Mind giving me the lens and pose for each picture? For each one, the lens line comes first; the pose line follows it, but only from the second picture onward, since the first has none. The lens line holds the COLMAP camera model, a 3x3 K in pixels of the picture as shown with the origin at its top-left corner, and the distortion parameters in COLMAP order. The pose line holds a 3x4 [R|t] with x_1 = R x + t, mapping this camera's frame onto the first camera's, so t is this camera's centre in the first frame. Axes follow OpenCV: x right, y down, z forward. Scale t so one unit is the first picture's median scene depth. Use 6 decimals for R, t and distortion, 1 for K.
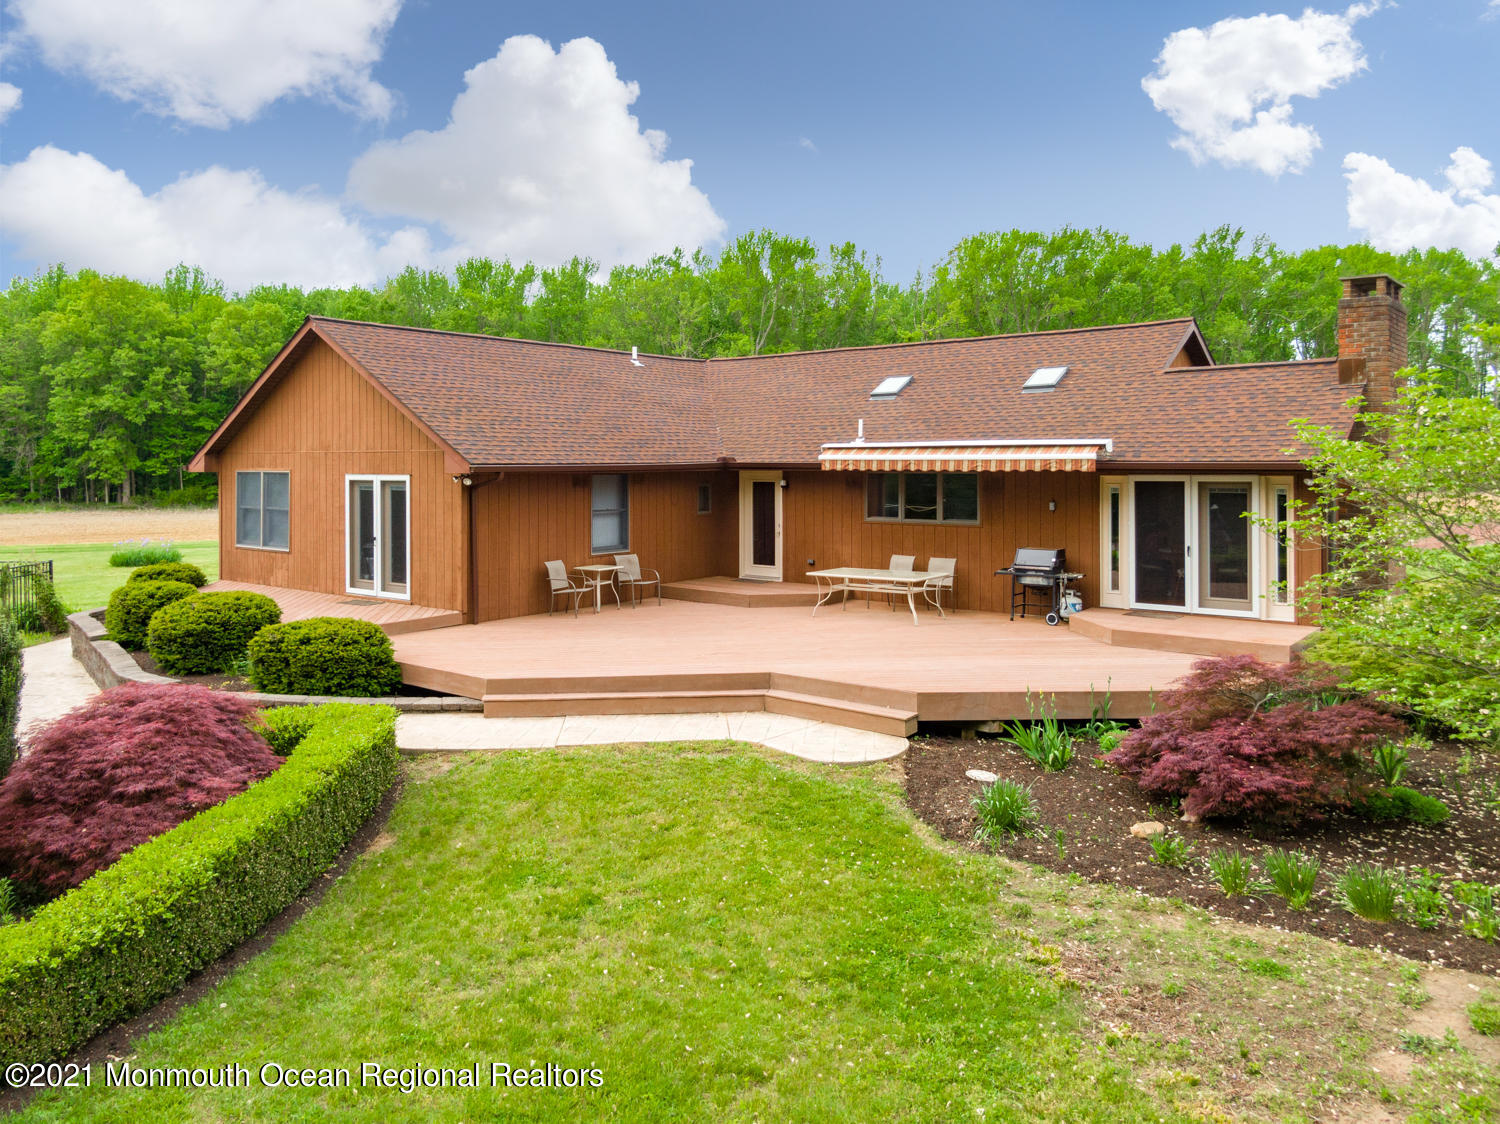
lens RADIAL K [[1109.9, 0, 750.6], [0, 1109.9, 468.0], [0, 0, 1]] dist [0.035159, -0.002163]
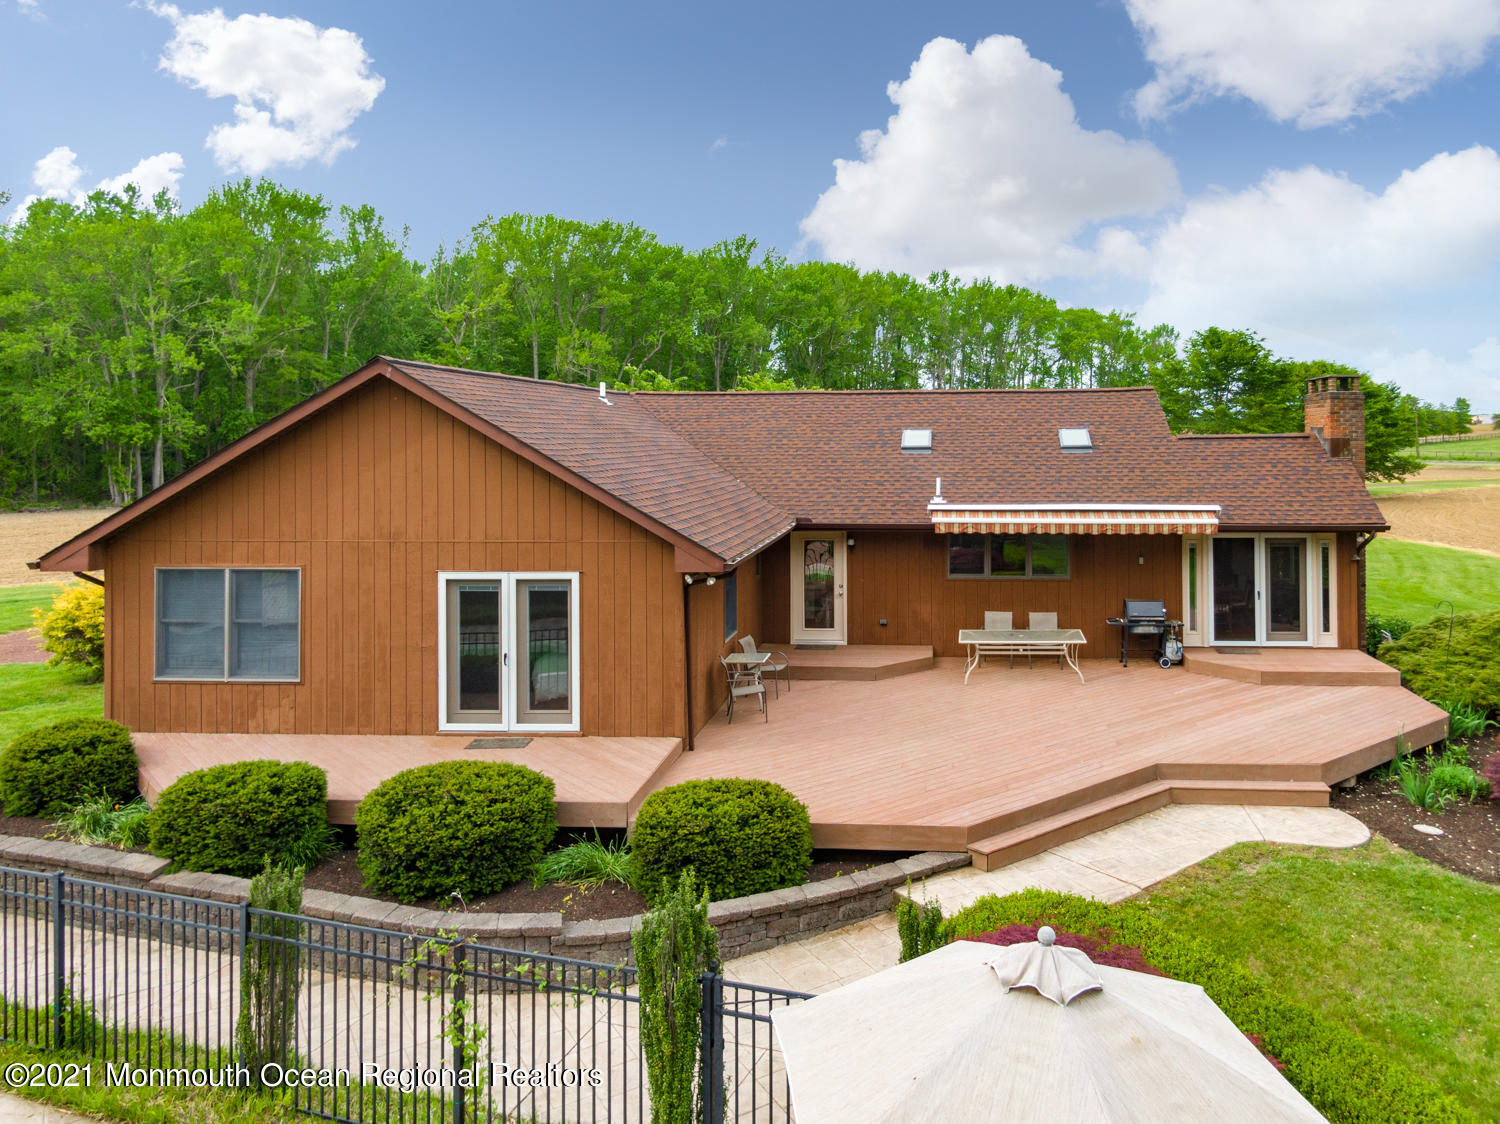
lens RADIAL K [[1110.4, 0, 871.4], [0, 1110.4, 429.3], [0, 0, 1]] dist [0.028407, -0.026025]
pose [[0.806622, 0.004012, 0.591054, -0.520686], [0.001536, 0.999959, -0.008884, -0.075201], [-0.591066, 0.008074, 0.806583, 0.206612]]
